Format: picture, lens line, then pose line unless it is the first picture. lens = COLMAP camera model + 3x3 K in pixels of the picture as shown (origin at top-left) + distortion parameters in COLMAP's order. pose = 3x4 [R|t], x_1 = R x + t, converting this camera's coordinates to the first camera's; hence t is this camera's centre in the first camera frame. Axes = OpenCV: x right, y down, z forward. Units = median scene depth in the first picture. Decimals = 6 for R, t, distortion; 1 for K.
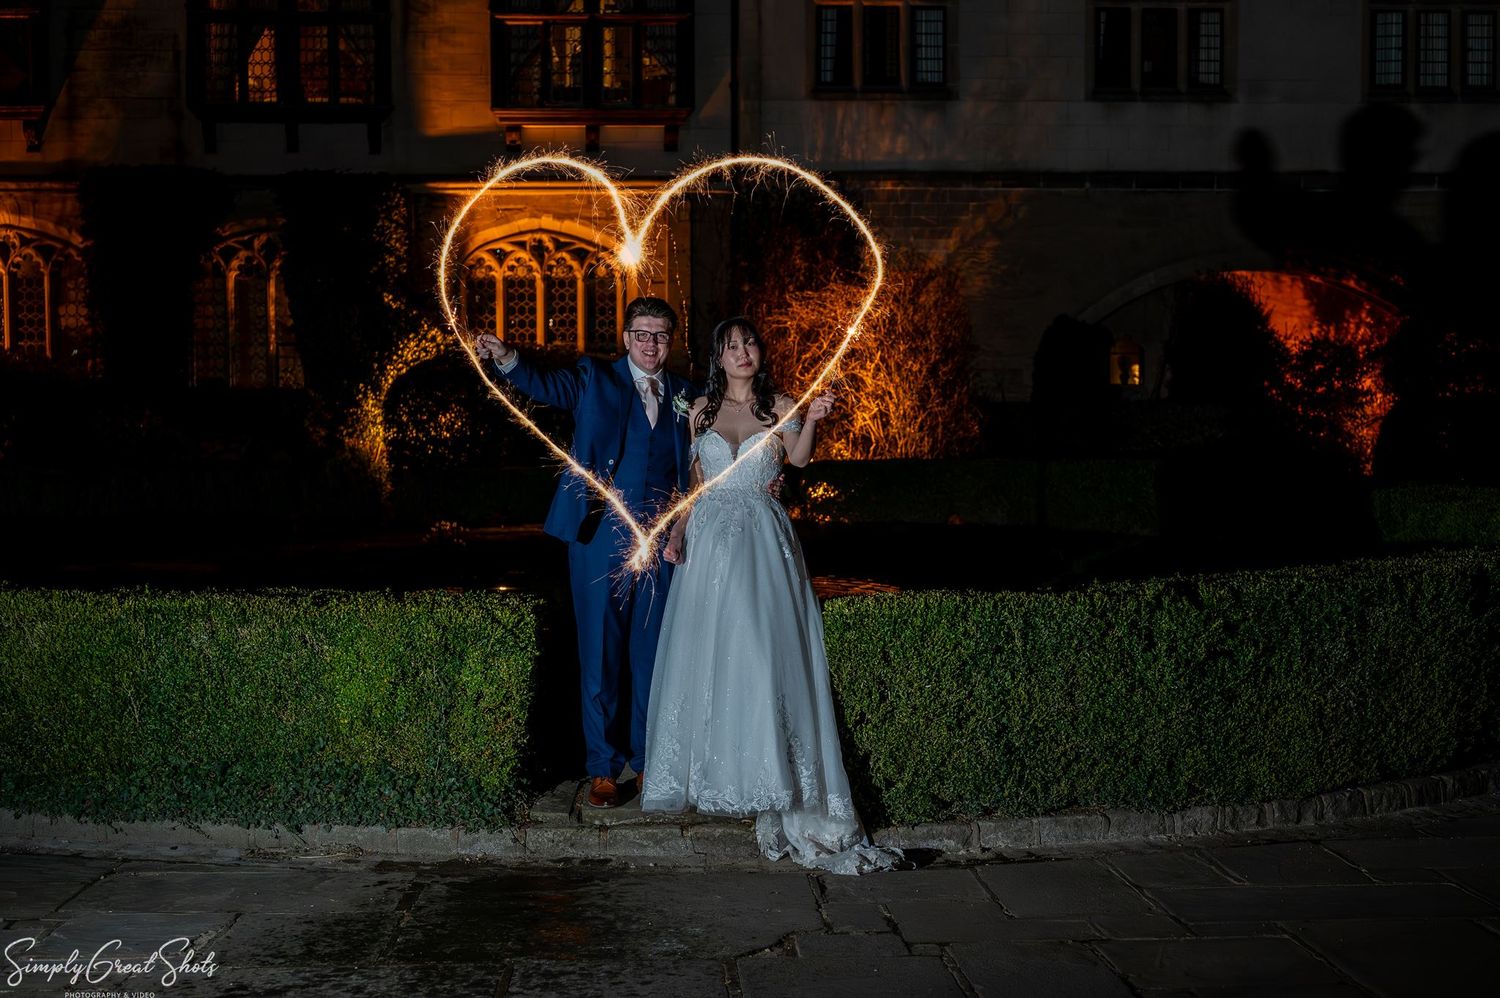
lens RADIAL K [[1395.9, 0, 751.8], [0, 1395.9, 457.8], [0, 0, 1]] dist [0.004554, -0.014605]
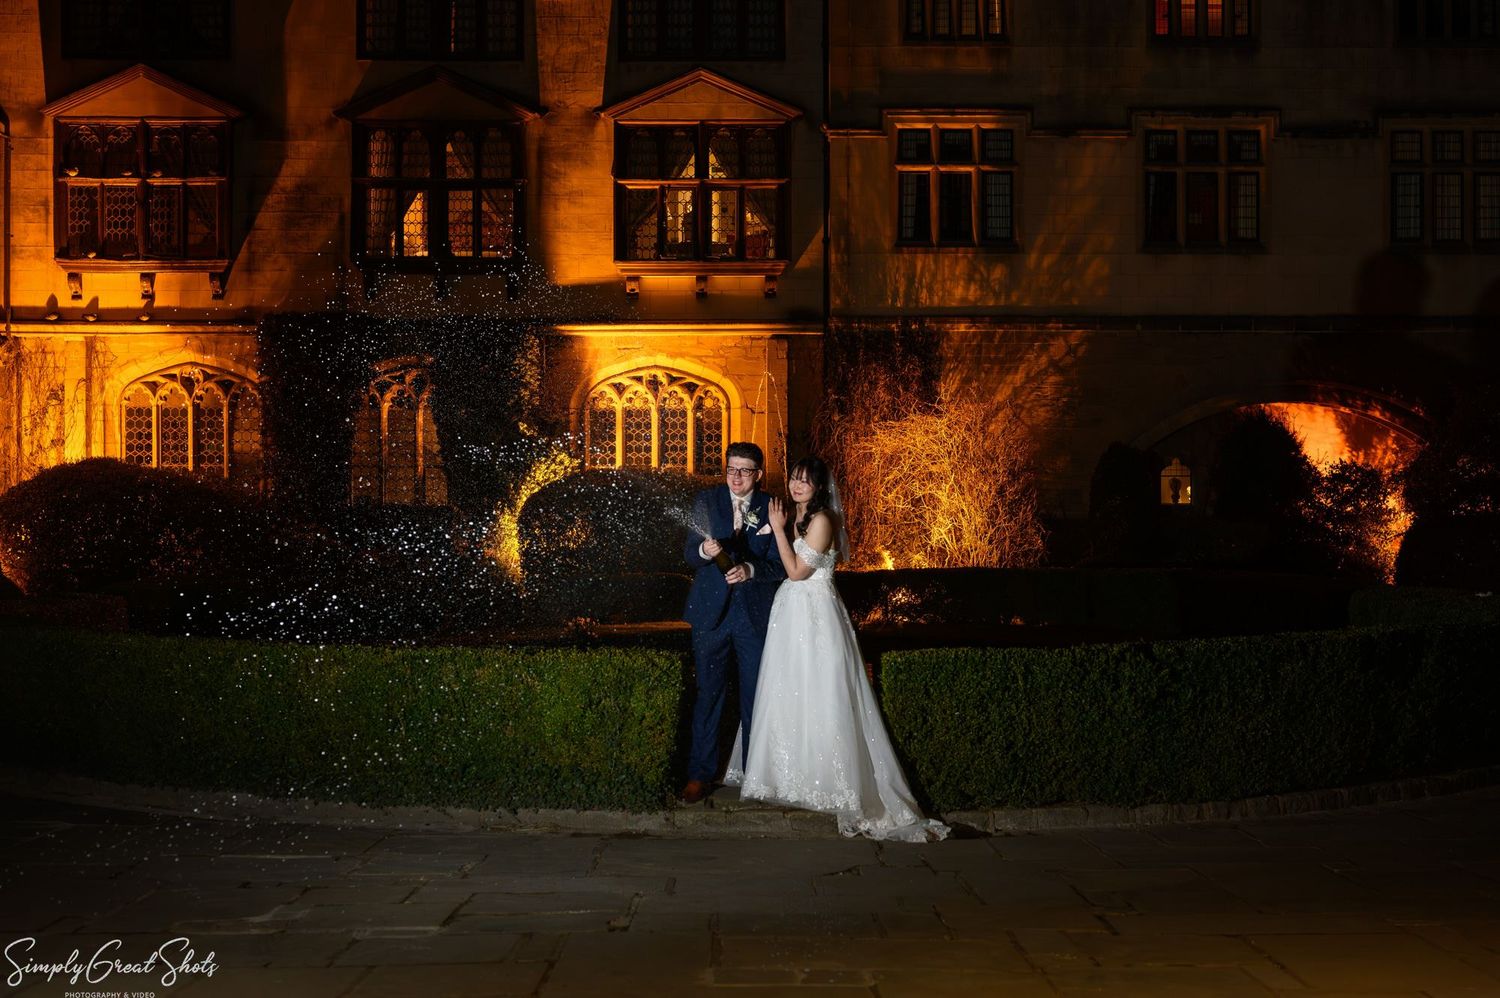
lens RADIAL K [[1395.9, 0, 751.8], [0, 1395.9, 457.8], [0, 0, 1]] dist [0.004554, -0.014605]
pose [[0.997731, 0.000466, -0.067318, 0.003995], [-0.006205, 0.996357, -0.085058, 0.008010], [0.067033, 0.085283, 0.994099, -0.136069]]
